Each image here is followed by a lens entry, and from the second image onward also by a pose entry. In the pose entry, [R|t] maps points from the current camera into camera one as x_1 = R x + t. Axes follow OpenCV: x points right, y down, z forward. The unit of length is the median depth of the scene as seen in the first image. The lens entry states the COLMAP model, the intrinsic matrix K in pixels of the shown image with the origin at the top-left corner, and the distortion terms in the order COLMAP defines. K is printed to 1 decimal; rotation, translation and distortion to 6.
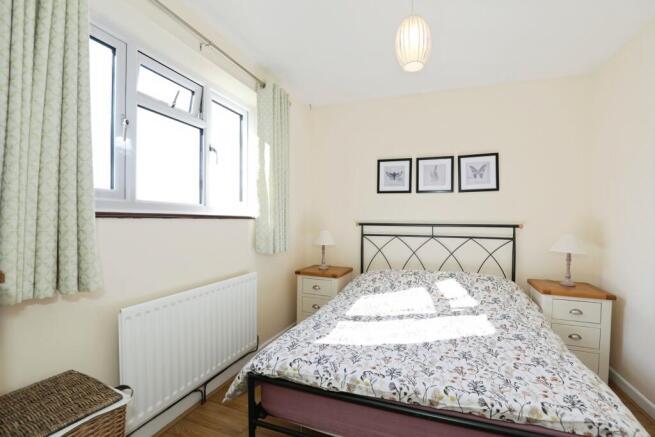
lens RADIAL K [[302.5, 0, 331.5], [0, 302.5, 220.1], [0, 0, 1]] dist [-0.019454, -0.000076]
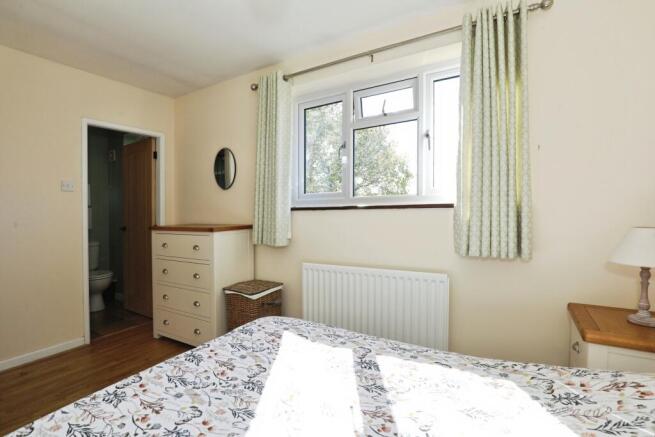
lens RADIAL K [[302.5, 0, 330.0], [0, 302.5, 214.0], [0, 0, 1]] dist [-0.019454, -0.000076]
pose [[-0.180389, 0.011266, -0.983531, 0.721939], [0.019306, 0.999782, 0.007911, 0.000889], [0.983406, -0.017561, -0.180567, 1.047056]]
